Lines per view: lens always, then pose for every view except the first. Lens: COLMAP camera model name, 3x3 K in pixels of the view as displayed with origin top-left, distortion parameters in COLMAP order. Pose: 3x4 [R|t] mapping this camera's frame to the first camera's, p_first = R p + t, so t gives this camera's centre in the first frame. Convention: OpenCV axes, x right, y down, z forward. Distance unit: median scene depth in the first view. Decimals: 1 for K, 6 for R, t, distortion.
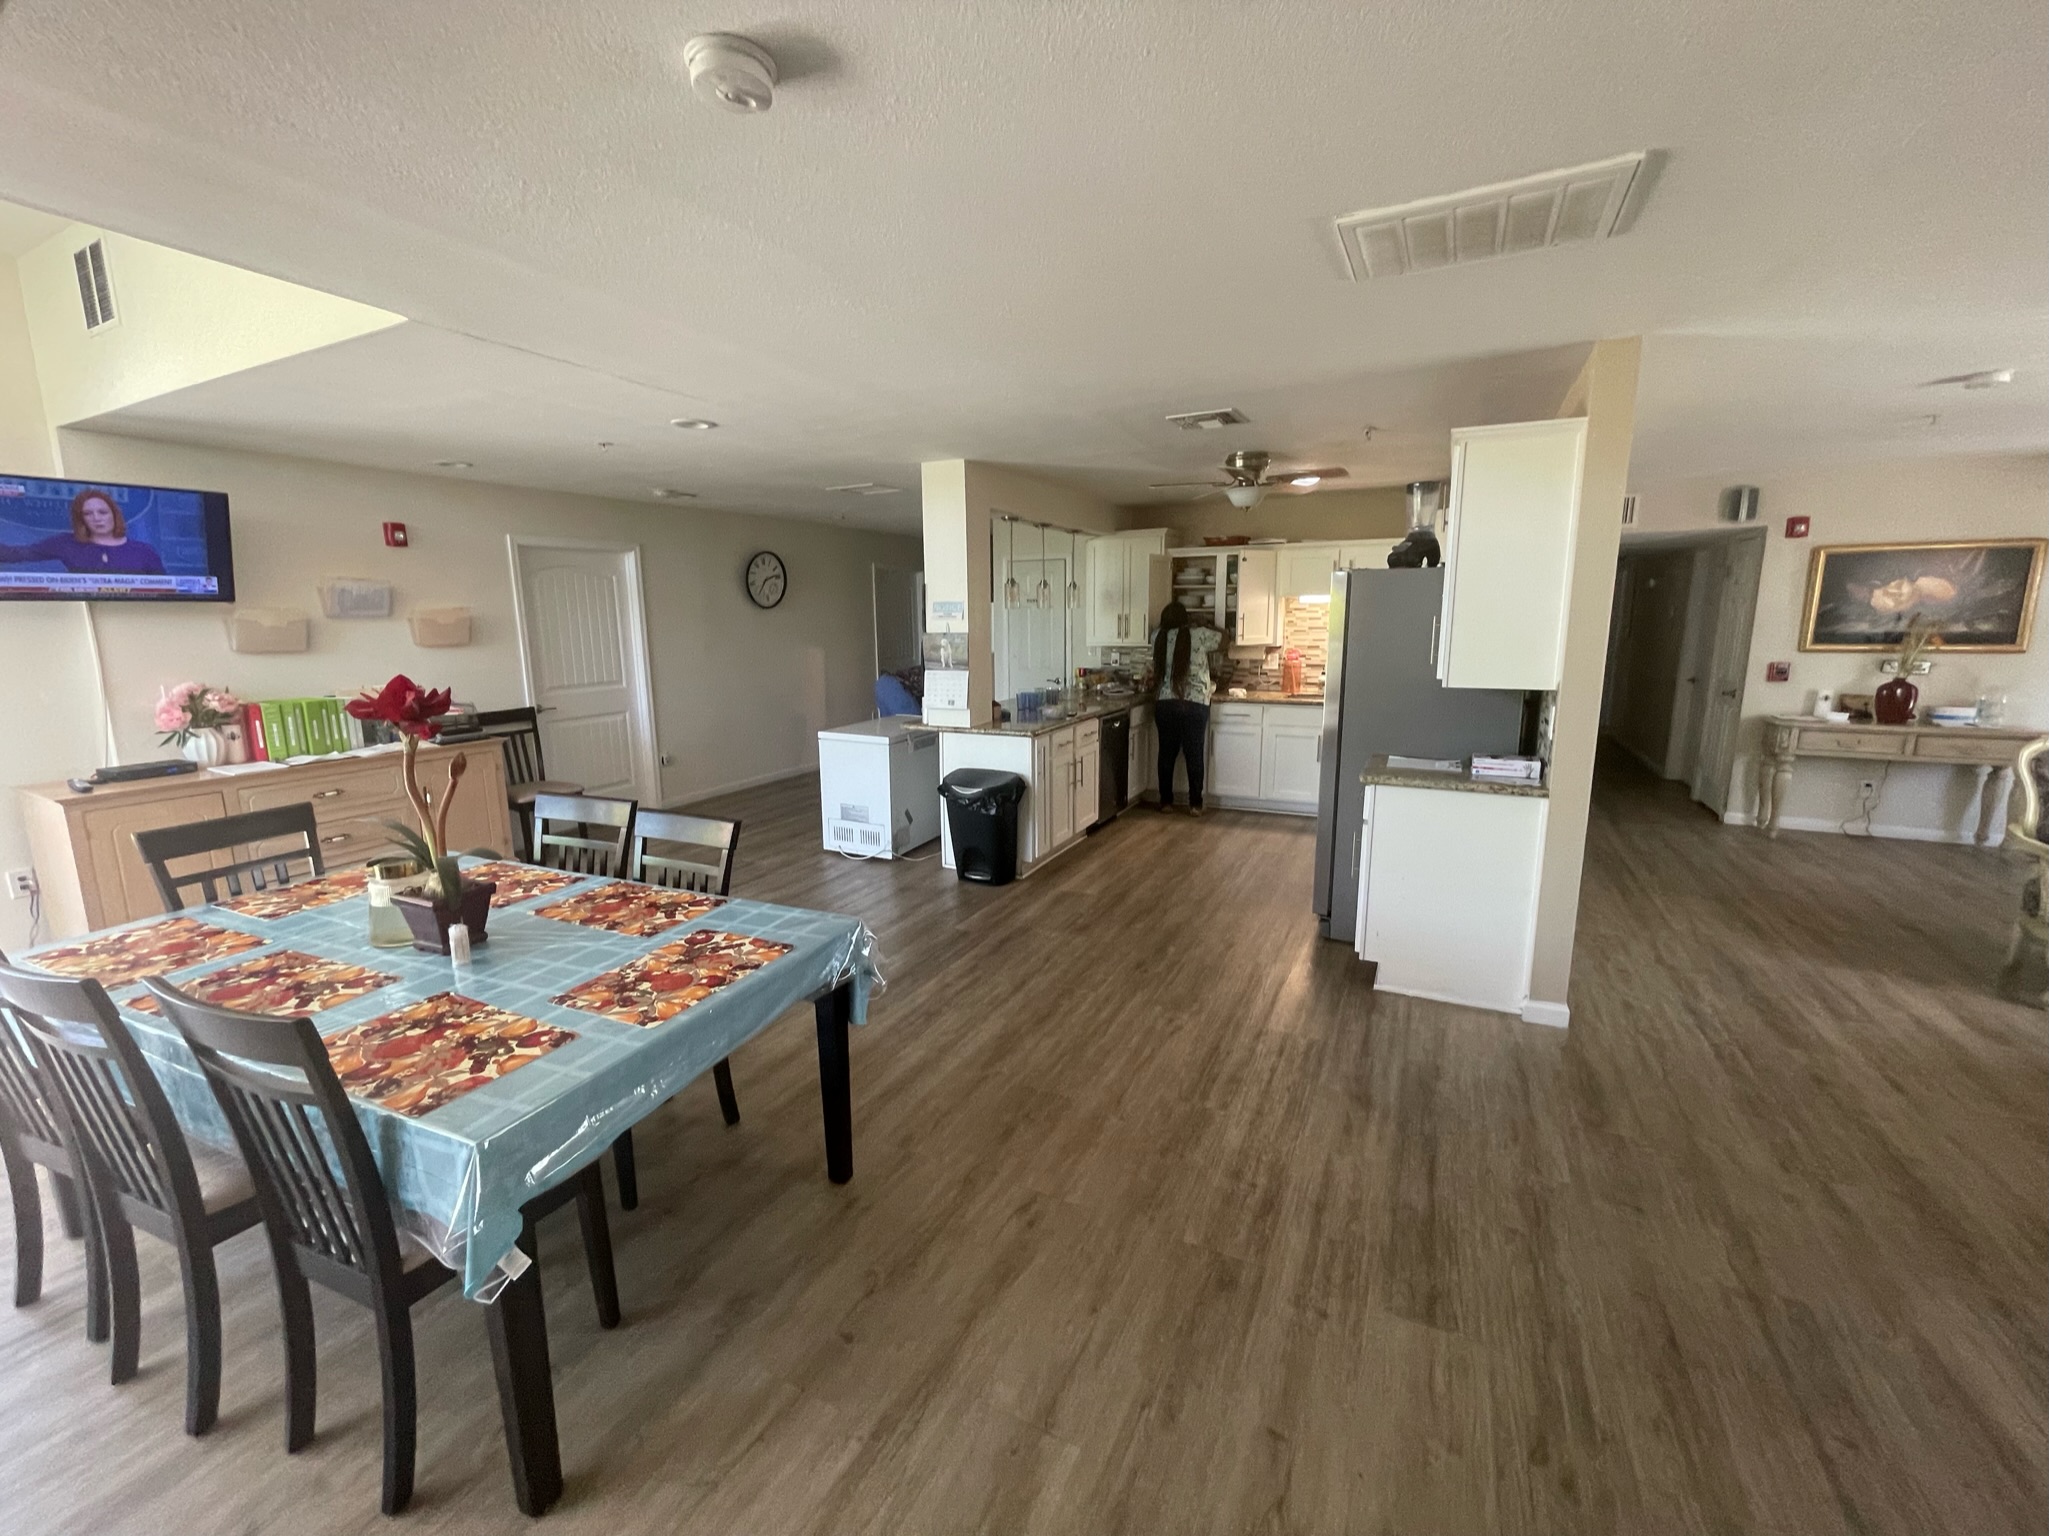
lens RADIAL K [[839.2, 0, 1018.4], [0, 839.2, 759.8], [0, 0, 1]] dist [0.001782, 0.000585]
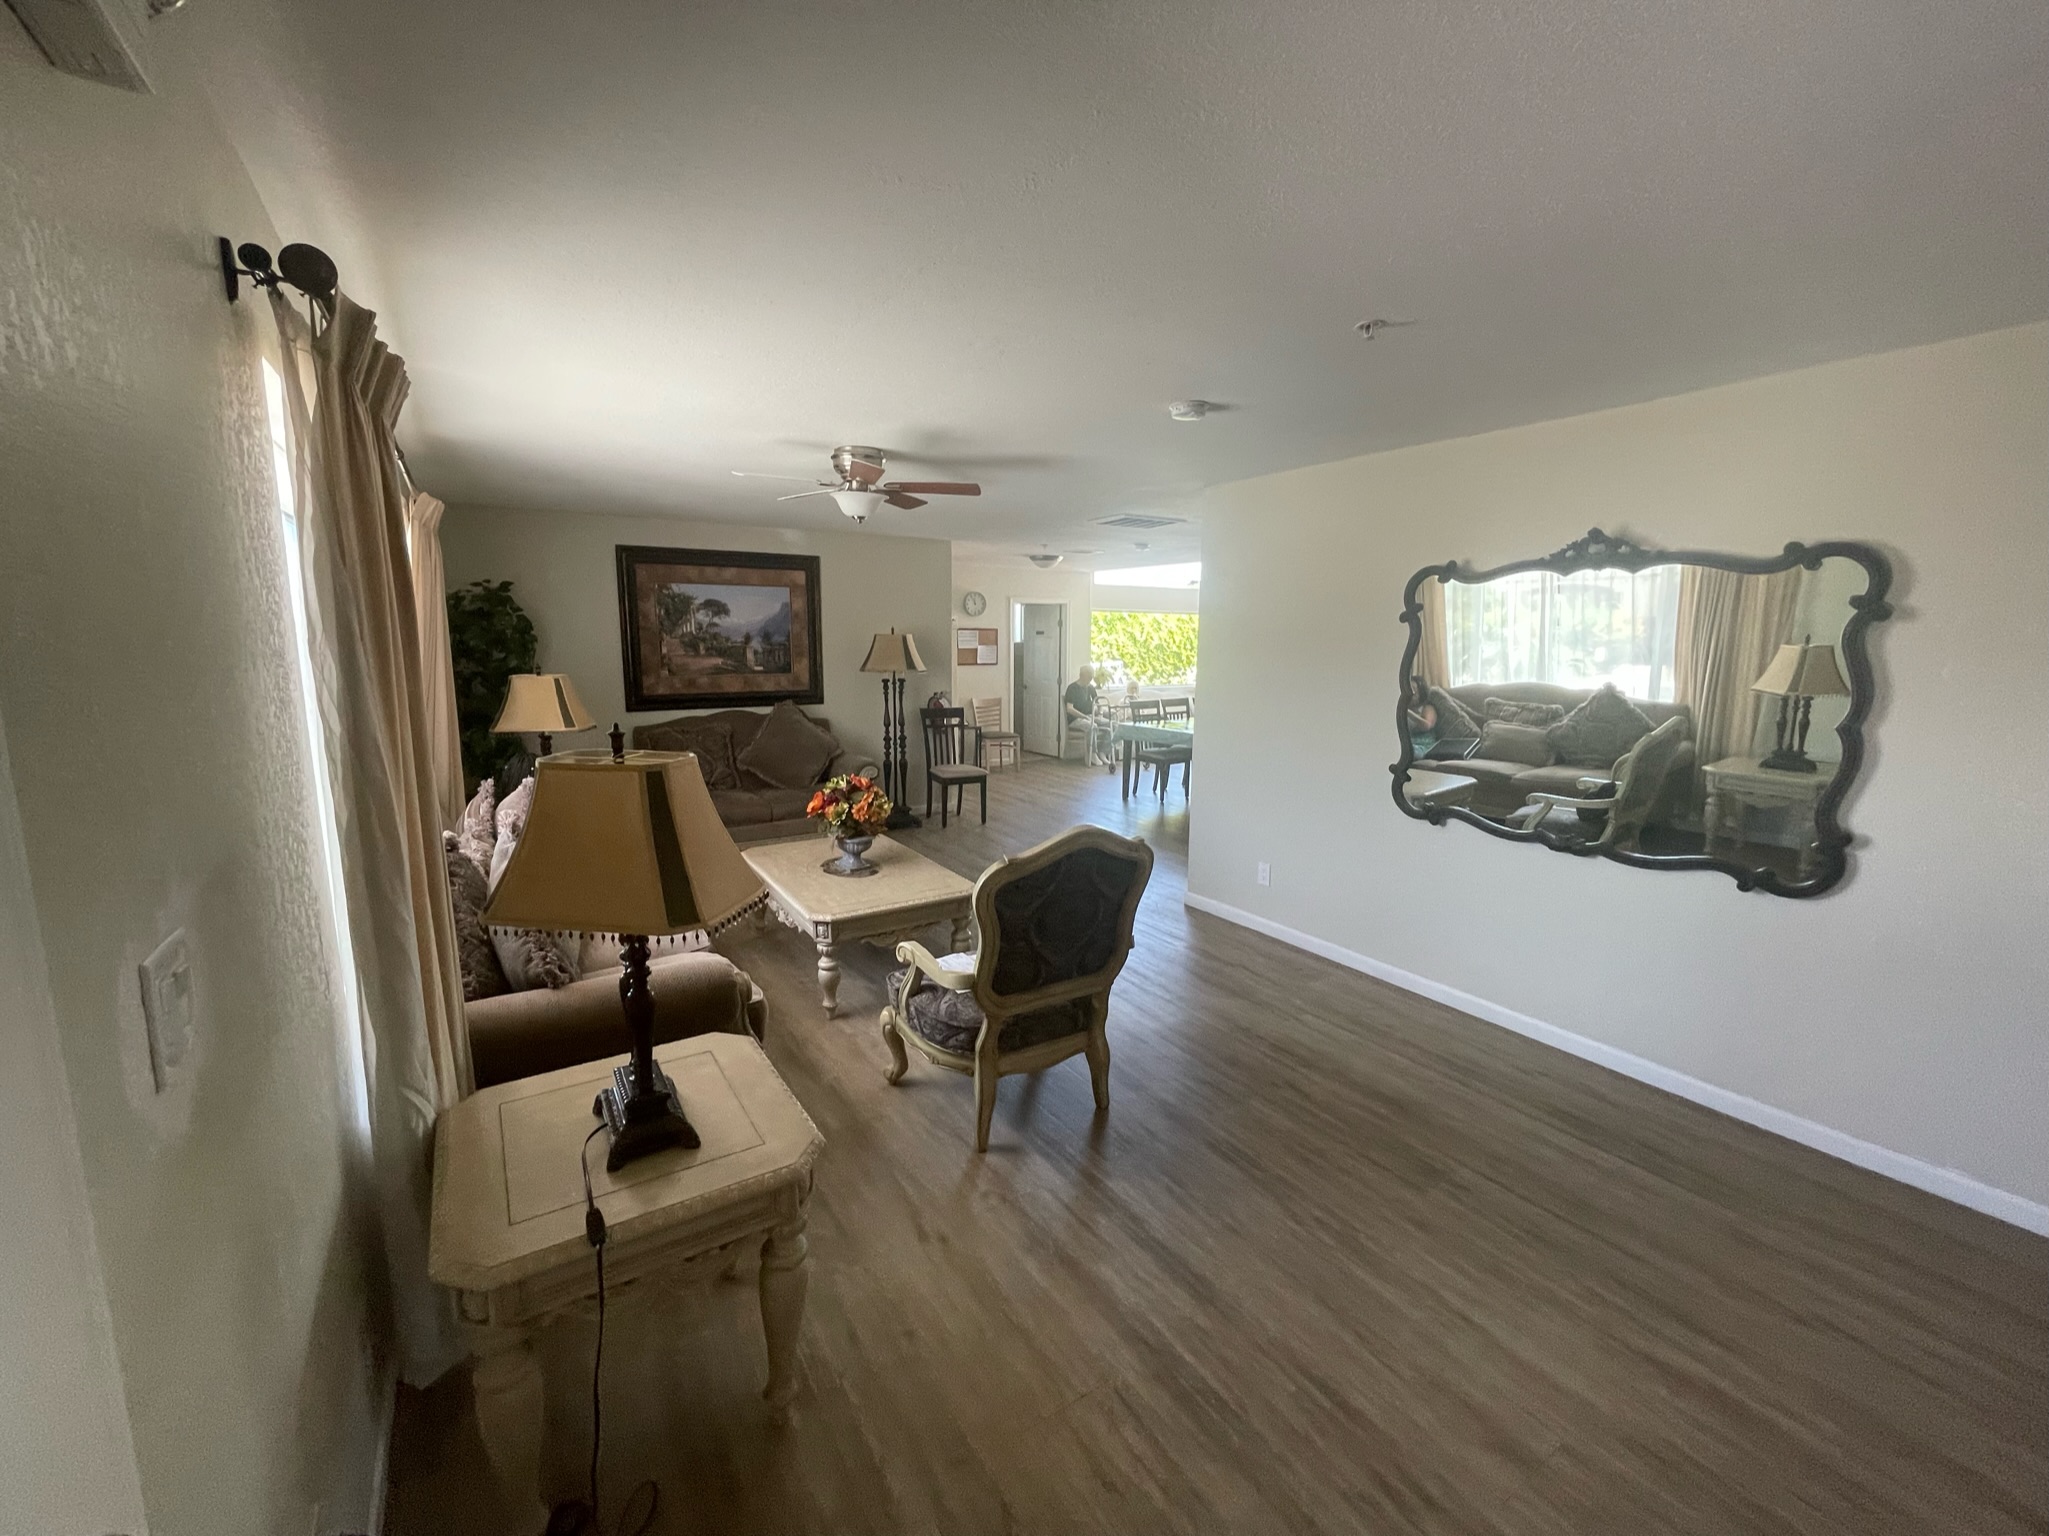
lens RADIAL K [[825.3, 0, 1020.8], [0, 825.3, 762.6], [0, 0, 1]] dist [-0.012459, -0.000013]
pose [[-0.515003, 0.134776, -0.846526, 1.637412], [-0.149643, 0.958261, 0.243604, -0.216933], [0.844025, 0.252134, -0.473339, 1.088026]]
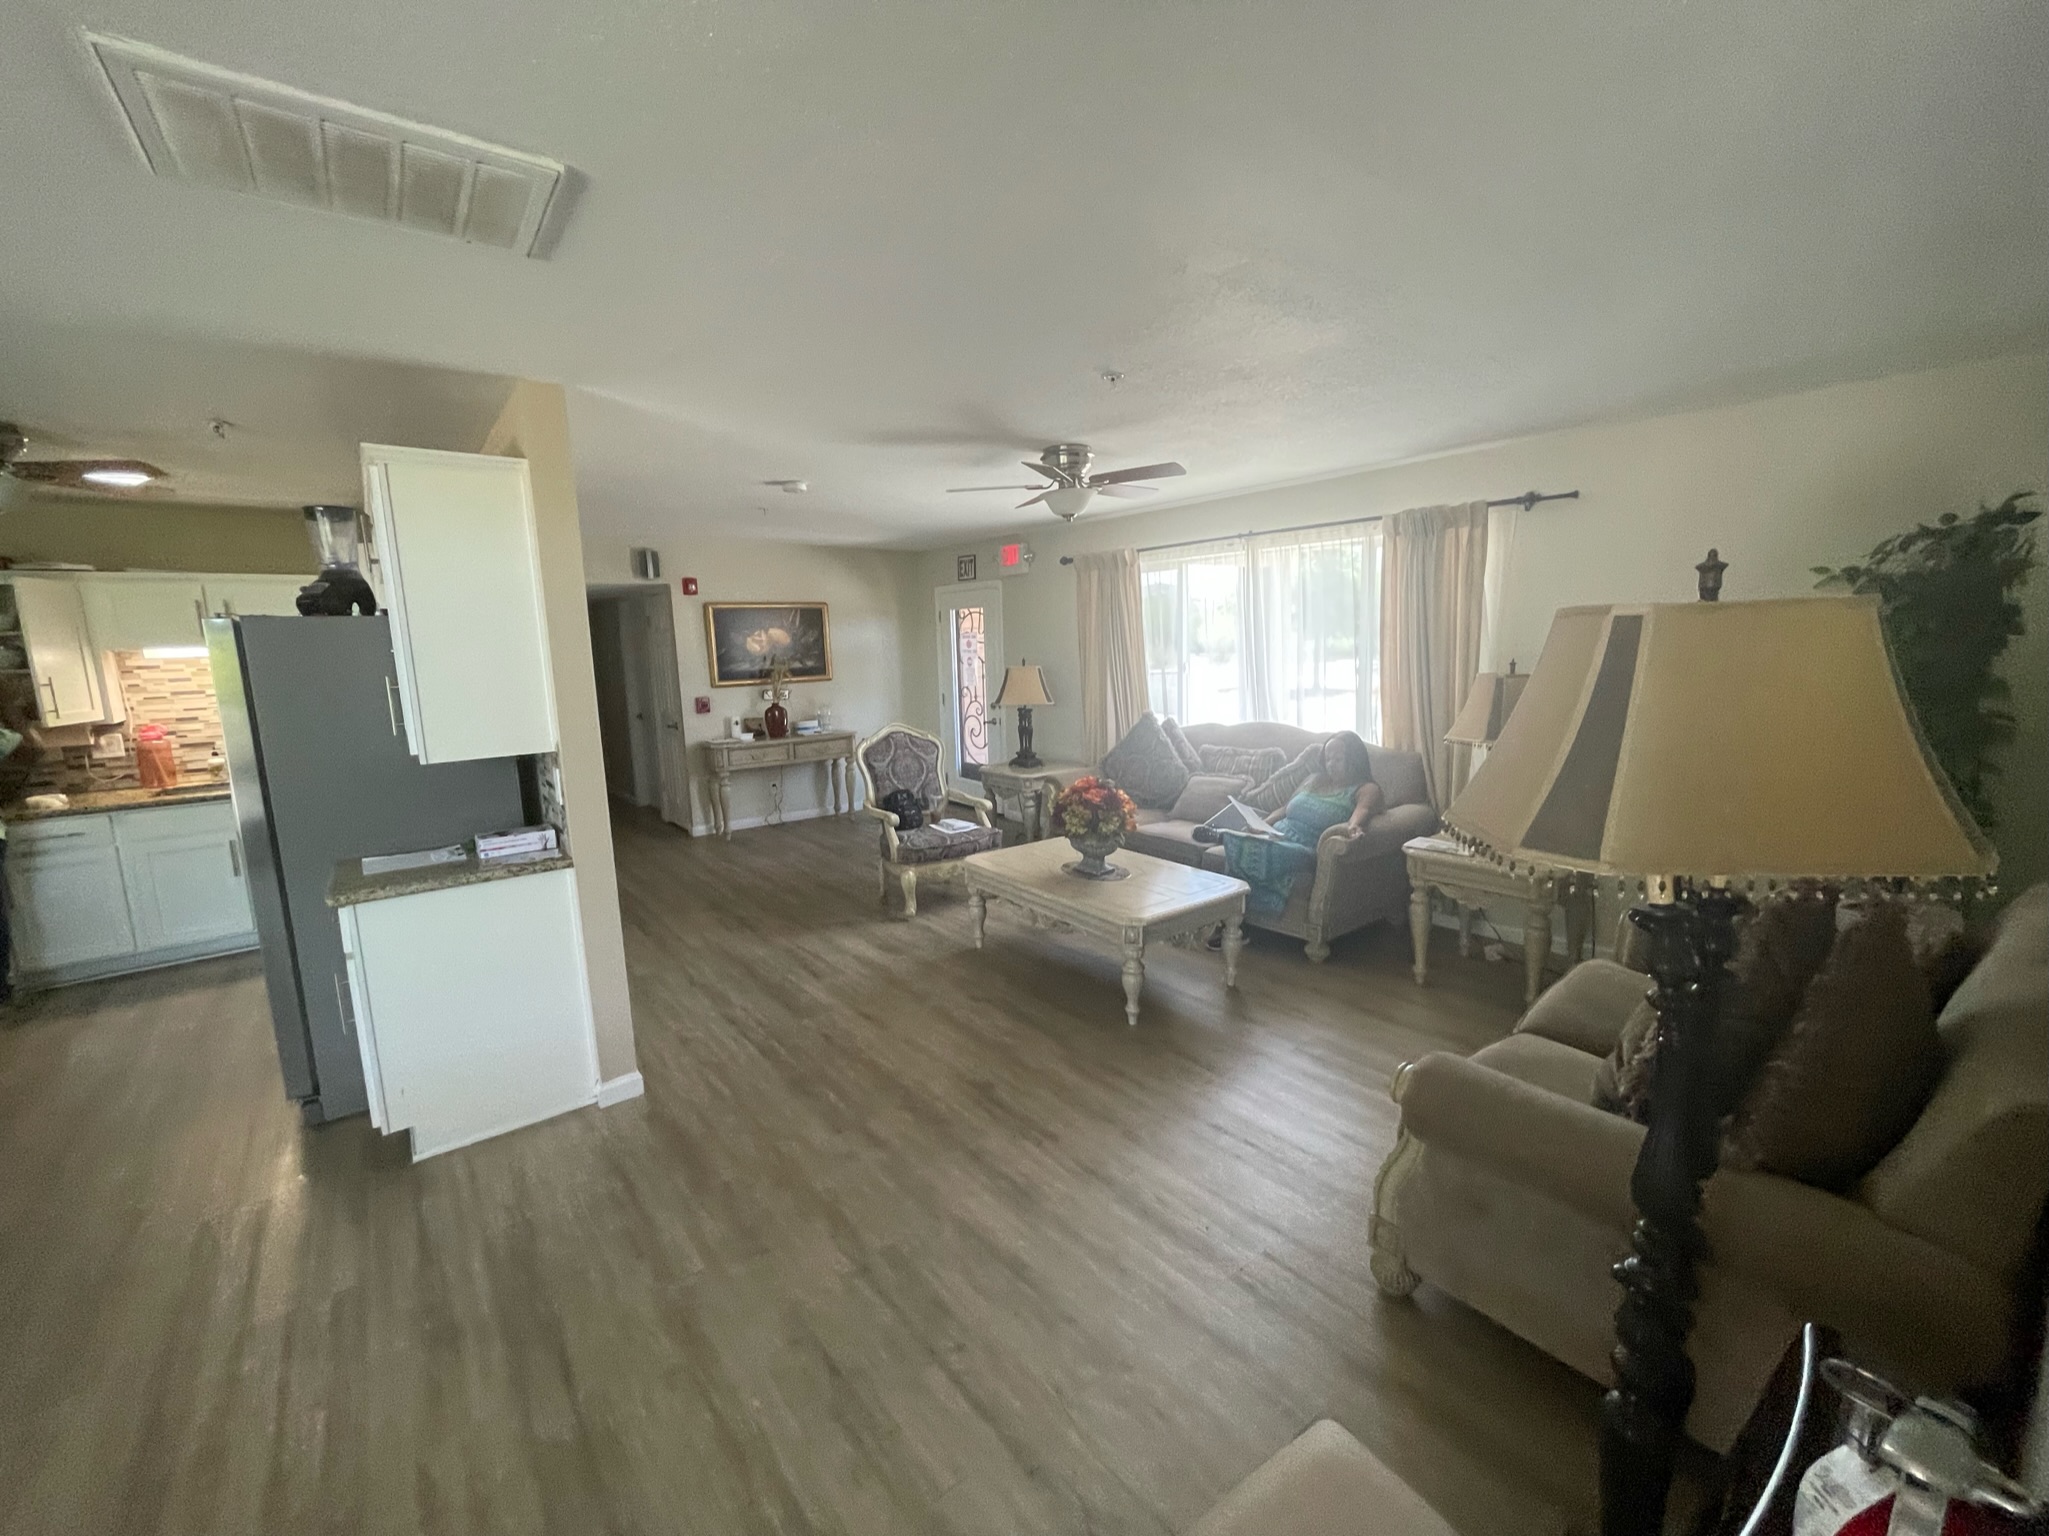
lens RADIAL K [[830.3, 0, 1024.5], [0, 830.3, 768.0], [0, 0, 1]] dist [-0.000222, -0.000228]
pose [[0.424770, -0.144688, 0.893664, 0.030764], [0.179483, 0.981010, 0.073519, -0.030344], [-0.887331, 0.129169, 0.442673, 0.106837]]
